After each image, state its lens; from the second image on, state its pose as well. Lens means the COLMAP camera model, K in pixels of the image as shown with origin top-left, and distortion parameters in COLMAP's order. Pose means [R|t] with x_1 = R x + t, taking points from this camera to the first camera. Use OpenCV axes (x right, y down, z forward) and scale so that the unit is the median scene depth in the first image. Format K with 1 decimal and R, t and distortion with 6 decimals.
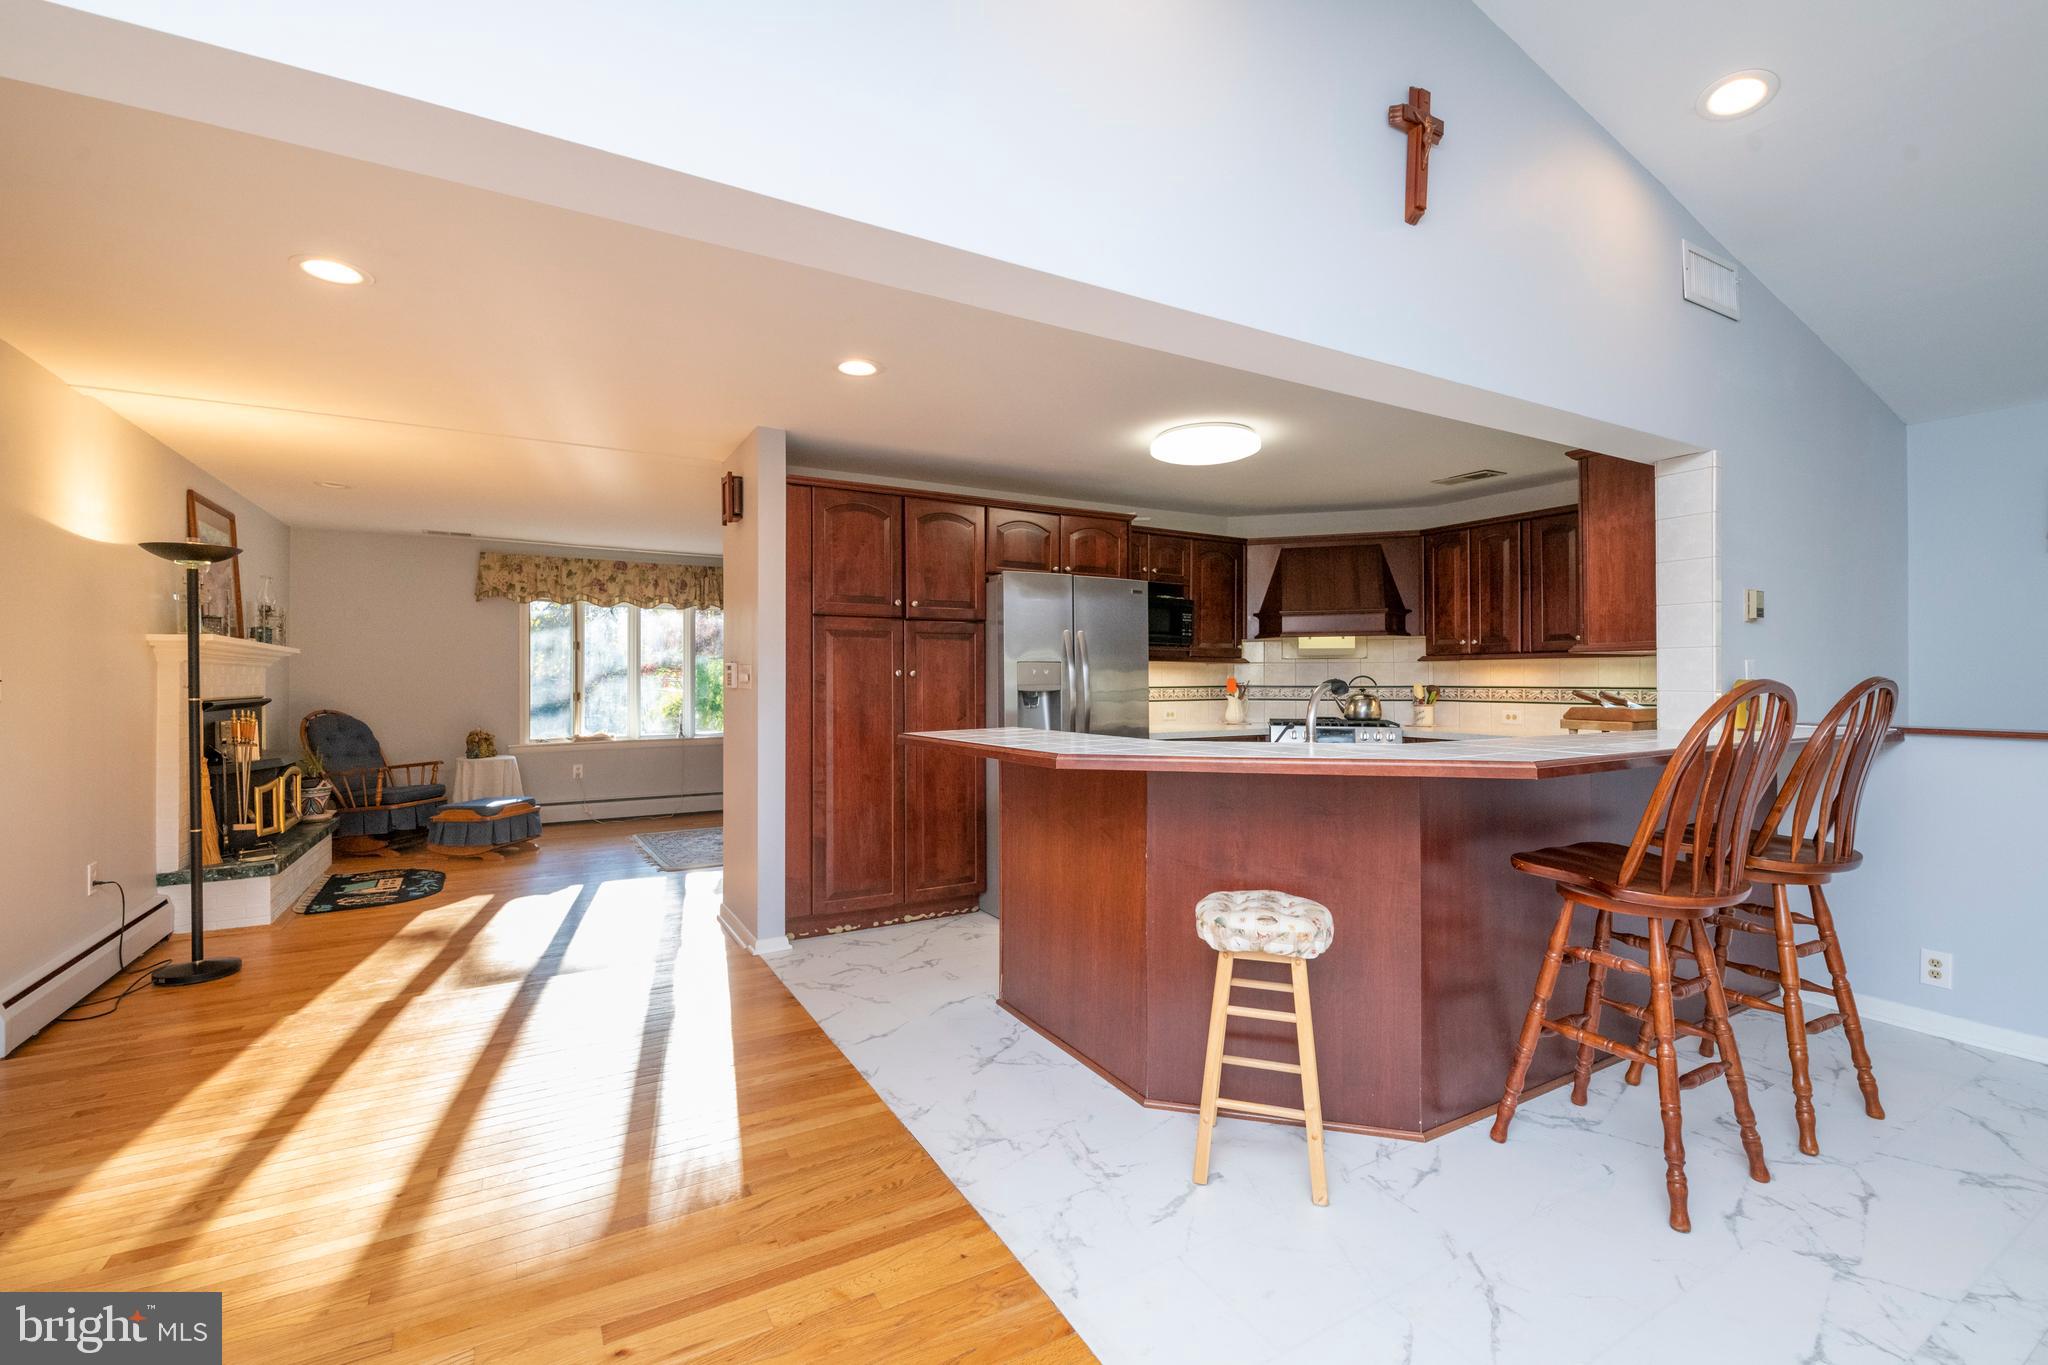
lens RADIAL K [[870.0, 0, 1031.6], [0, 870.0, 677.1], [0, 0, 1]] dist [0.011096, -0.005745]
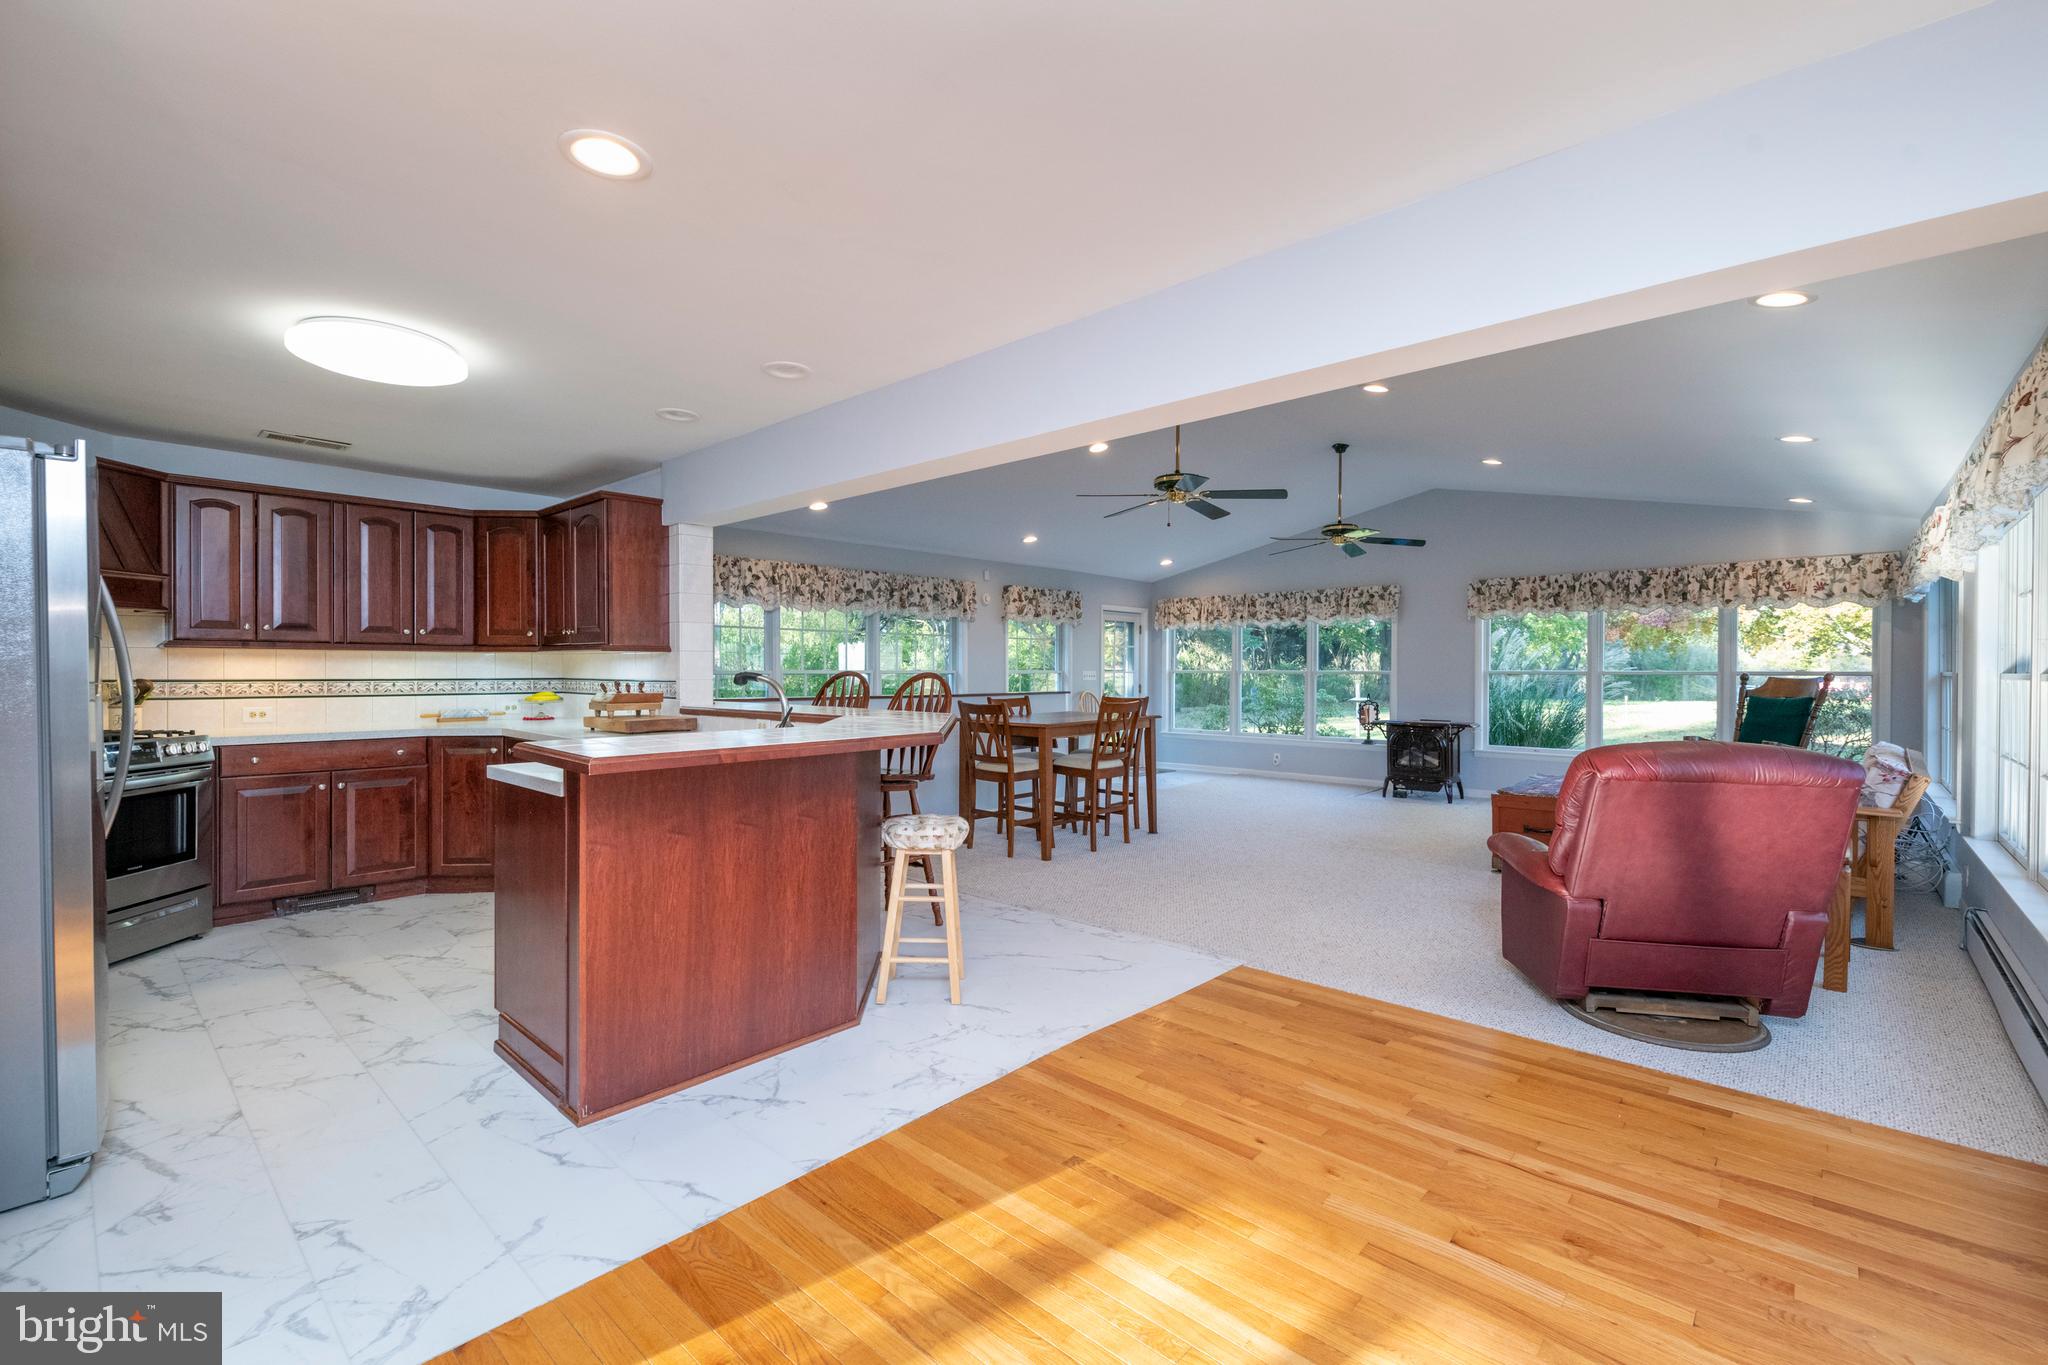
lens RADIAL K [[870.0, 0, 1023.5], [0, 870.0, 676.3], [0, 0, 1]] dist [0.011096, -0.005745]
pose [[-0.298479, -0.005330, 0.954401, -0.481776], [-0.004467, 0.999981, 0.004187, 0.000641], [-0.954406, -0.003014, -0.298497, 0.503819]]
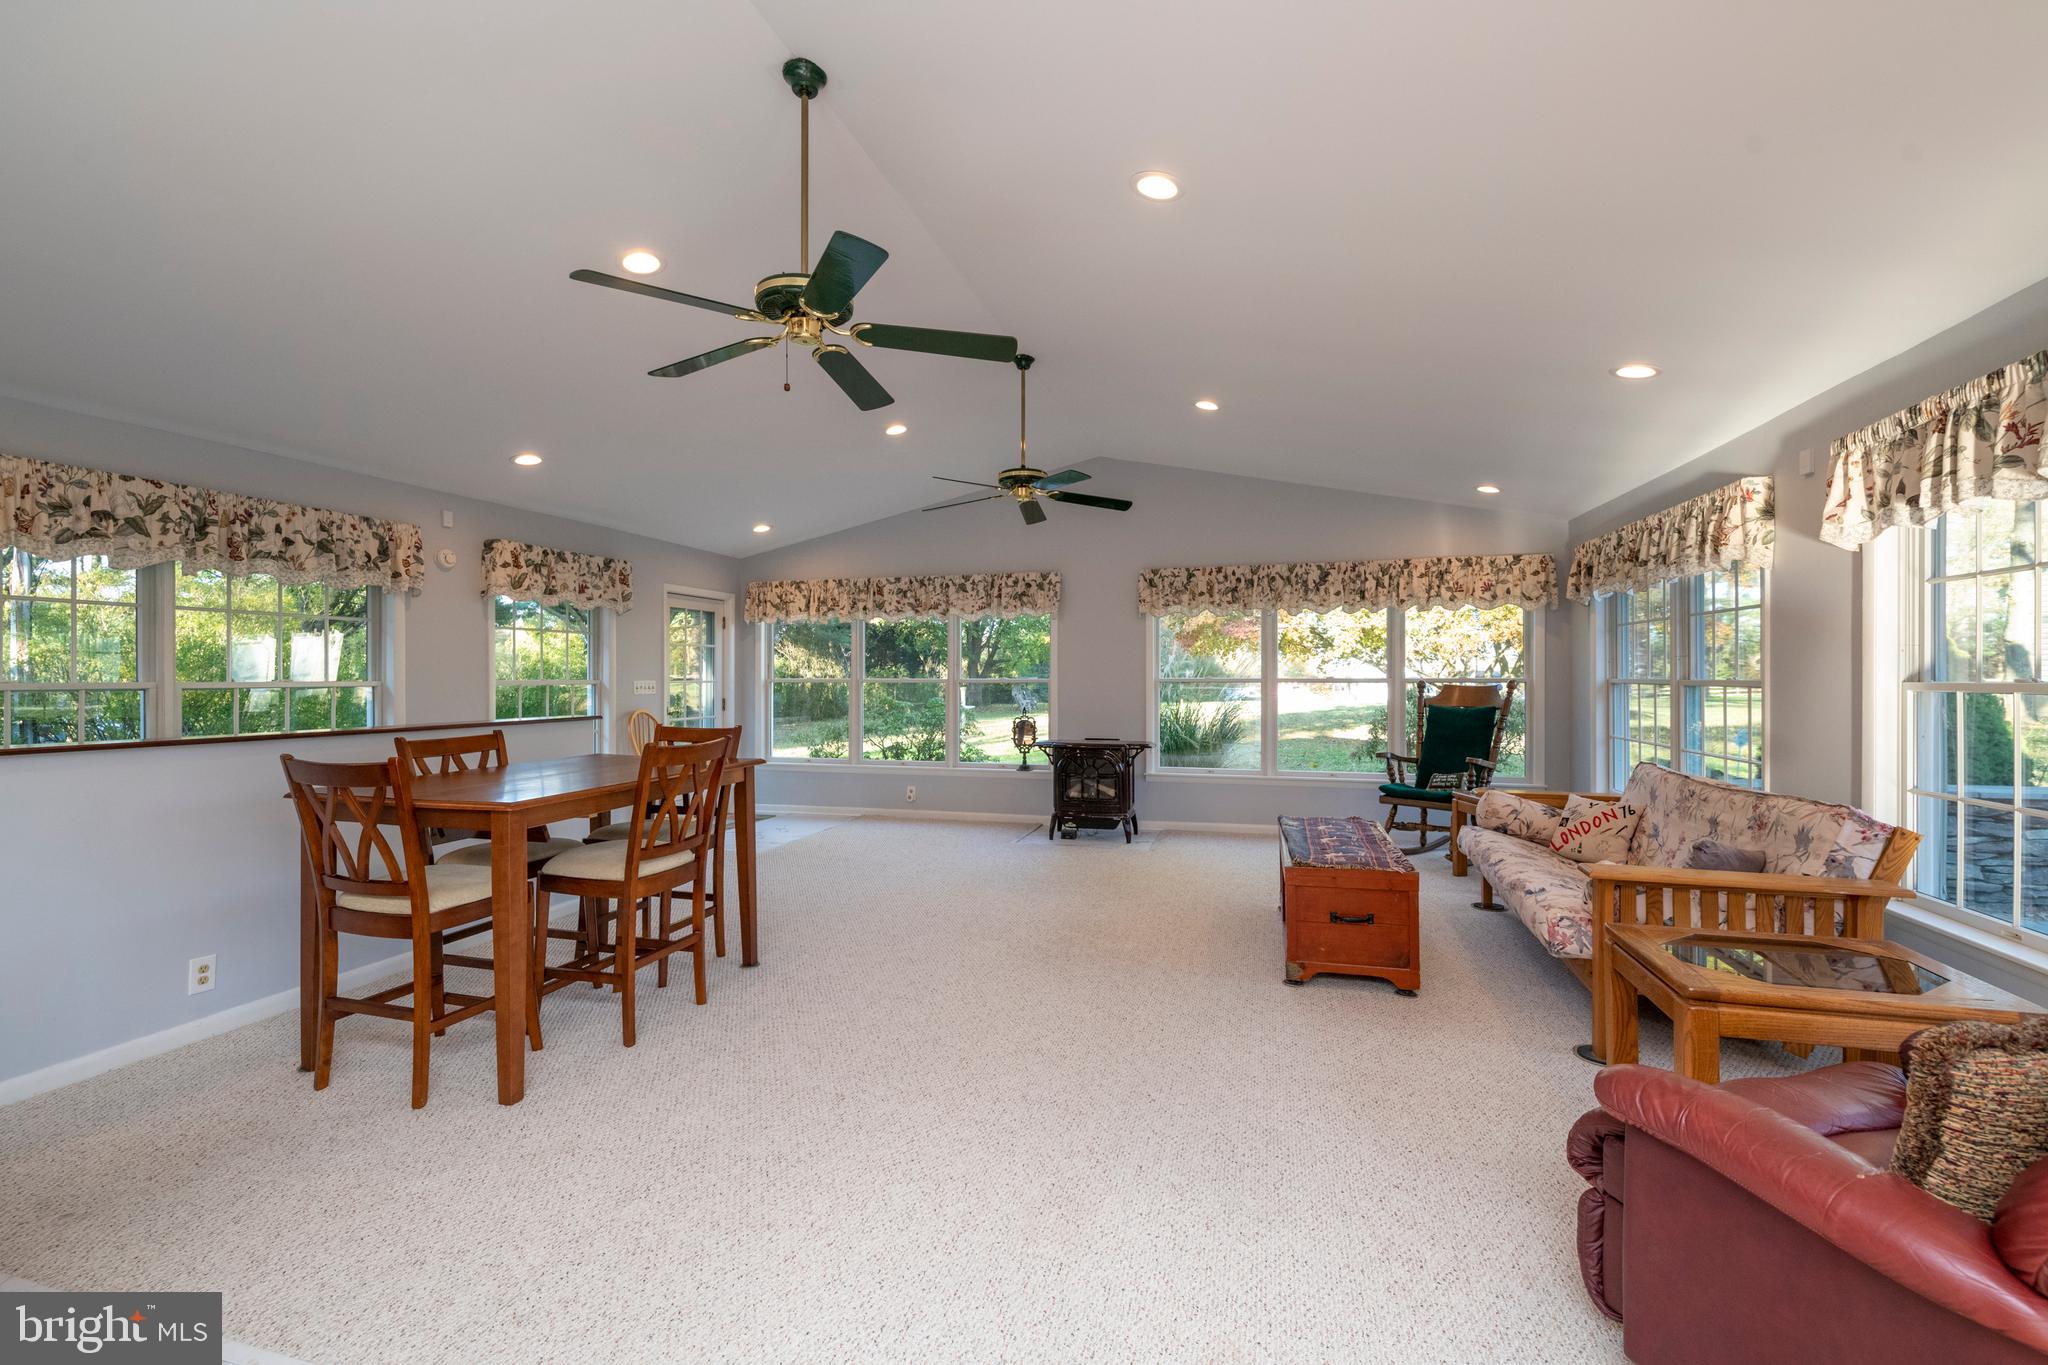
lens RADIAL K [[876.3, 0, 1032.6], [0, 876.3, 679.6], [0, 0, 1]] dist [0.007097, -0.001777]
pose [[-0.700670, 0.000638, 0.713485, -0.054600], [0.000305, 1.000000, -0.000595, -0.003687], [-0.713485, -0.000200, -0.700670, 0.306929]]
